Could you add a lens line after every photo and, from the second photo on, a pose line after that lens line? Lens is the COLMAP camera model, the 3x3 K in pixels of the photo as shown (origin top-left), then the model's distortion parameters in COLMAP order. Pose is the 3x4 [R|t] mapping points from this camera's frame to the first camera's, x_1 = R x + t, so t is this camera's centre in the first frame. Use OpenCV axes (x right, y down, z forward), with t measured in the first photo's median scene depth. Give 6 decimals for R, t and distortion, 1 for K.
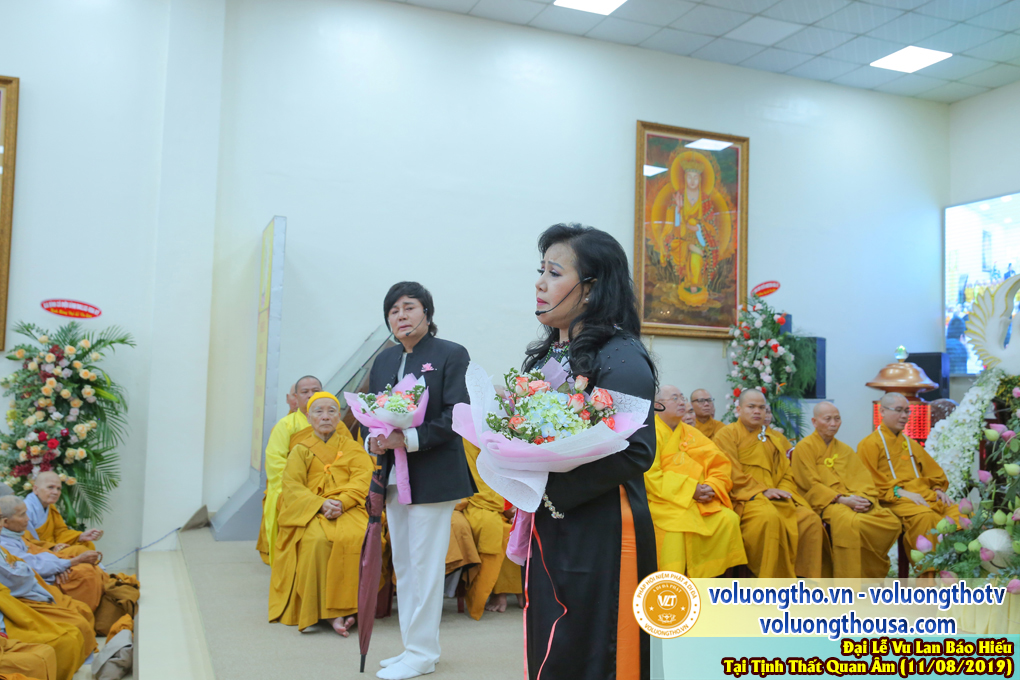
lens RADIAL K [[1021.0, 0, 509.9], [0, 1021.0, 334.4], [0, 0, 1]] dist [0.055349, 0.000000]
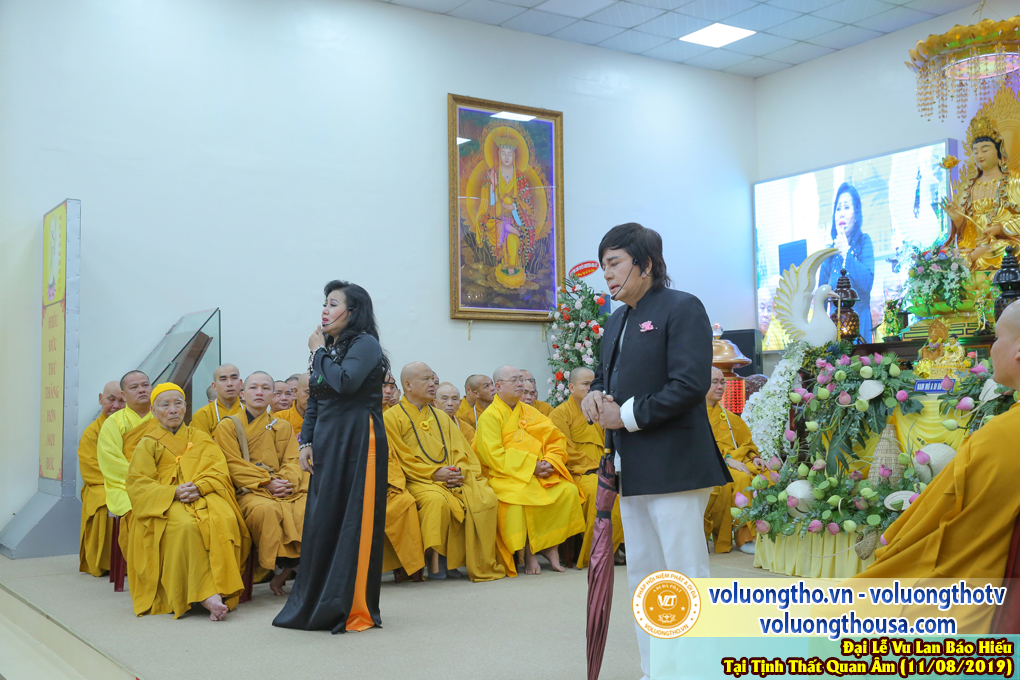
lens RADIAL K [[1195.7, 0, 510.1], [0, 1195.7, 340.6], [0, 0, 1]] dist [0.077459, 0.000000]
pose [[0.980686, -0.031250, 0.193078, -0.042360], [0.028445, 0.999446, 0.017283, 0.001864], [-0.193511, -0.011457, 0.981031, -0.105738]]
